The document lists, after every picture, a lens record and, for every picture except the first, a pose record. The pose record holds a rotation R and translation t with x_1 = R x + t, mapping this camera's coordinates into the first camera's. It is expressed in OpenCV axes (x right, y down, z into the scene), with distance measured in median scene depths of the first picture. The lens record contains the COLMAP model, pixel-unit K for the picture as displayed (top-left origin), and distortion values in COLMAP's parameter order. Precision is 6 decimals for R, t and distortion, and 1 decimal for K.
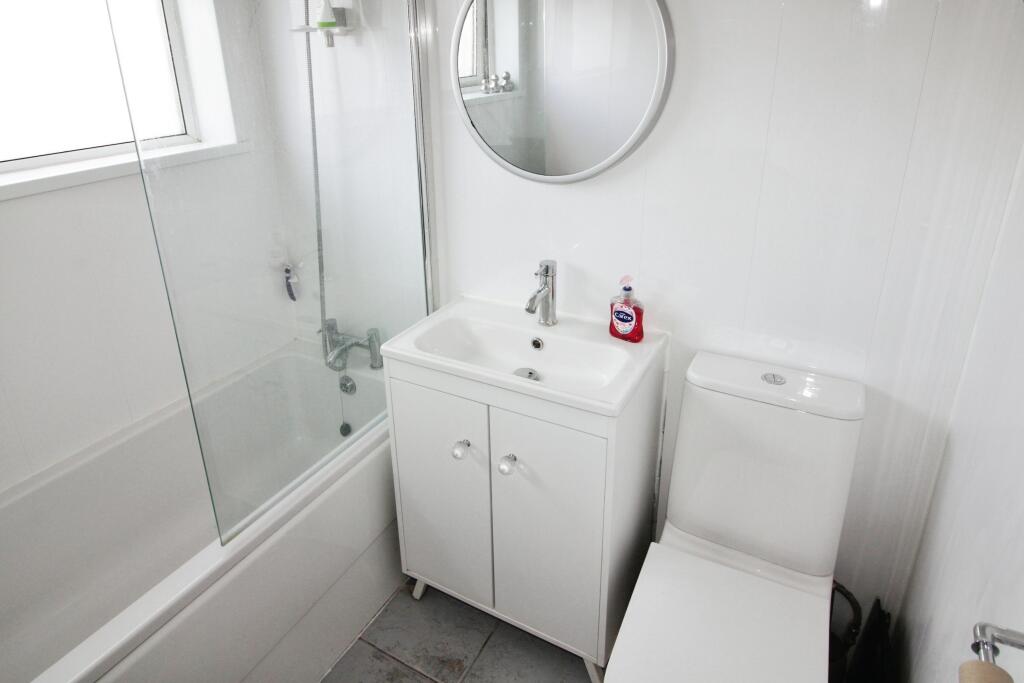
lens RADIAL K [[559.2, 0, 512.0], [0, 559.2, 341.5], [0, 0, 1]] dist [0.000788, 0.000487]
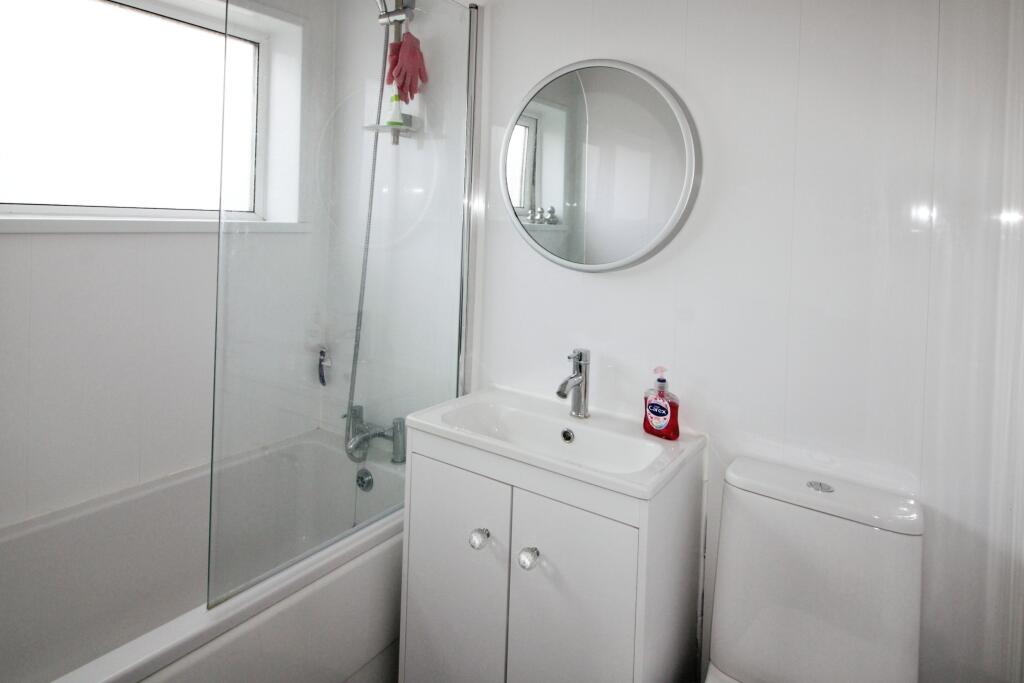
lens RADIAL K [[600.9, 0, 531.6], [0, 600.9, 341.1], [0, 0, 1]] dist [0.000524, -0.000059]
pose [[0.997923, 0.052720, -0.037017, 0.012776], [-0.061087, 0.956869, -0.284025, 0.143407], [0.020447, 0.285697, 0.958102, -0.033892]]
